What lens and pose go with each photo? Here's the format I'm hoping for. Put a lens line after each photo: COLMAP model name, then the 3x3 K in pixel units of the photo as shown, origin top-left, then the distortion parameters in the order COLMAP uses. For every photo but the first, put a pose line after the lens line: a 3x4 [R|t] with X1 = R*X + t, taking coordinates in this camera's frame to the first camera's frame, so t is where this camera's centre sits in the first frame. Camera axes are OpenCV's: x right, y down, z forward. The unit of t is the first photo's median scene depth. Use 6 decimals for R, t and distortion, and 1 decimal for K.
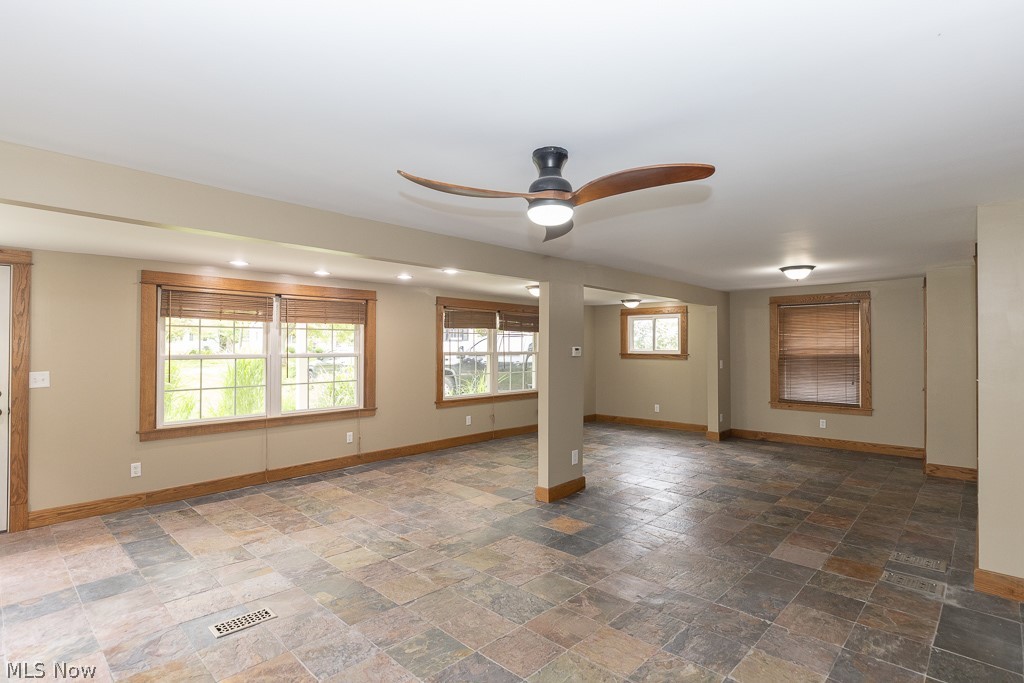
lens RADIAL K [[509.7, 0, 508.2], [0, 509.7, 340.9], [0, 0, 1]] dist [-0.000052, 0.000068]
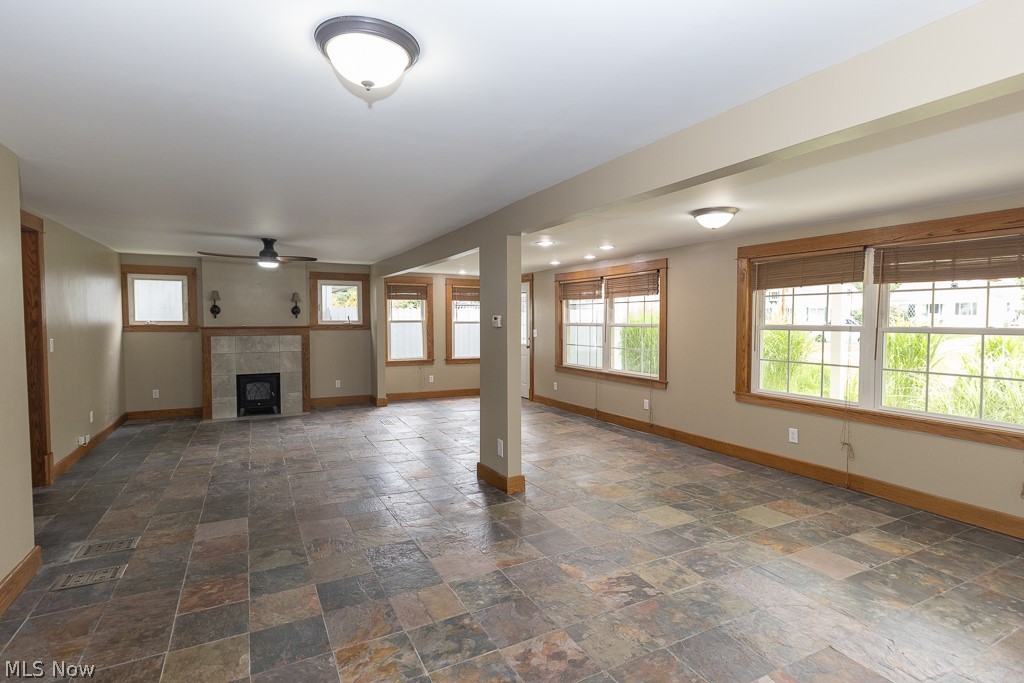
lens RADIAL K [[509.7, 0, 508.2], [0, 509.7, 340.9], [0, 0, 1]] dist [-0.000052, 0.000068]
pose [[-0.332194, 0.038288, -0.942434, 0.990245], [0.008267, 0.999256, 0.037683, 0.023308], [0.943175, 0.004727, -0.332263, 1.406040]]
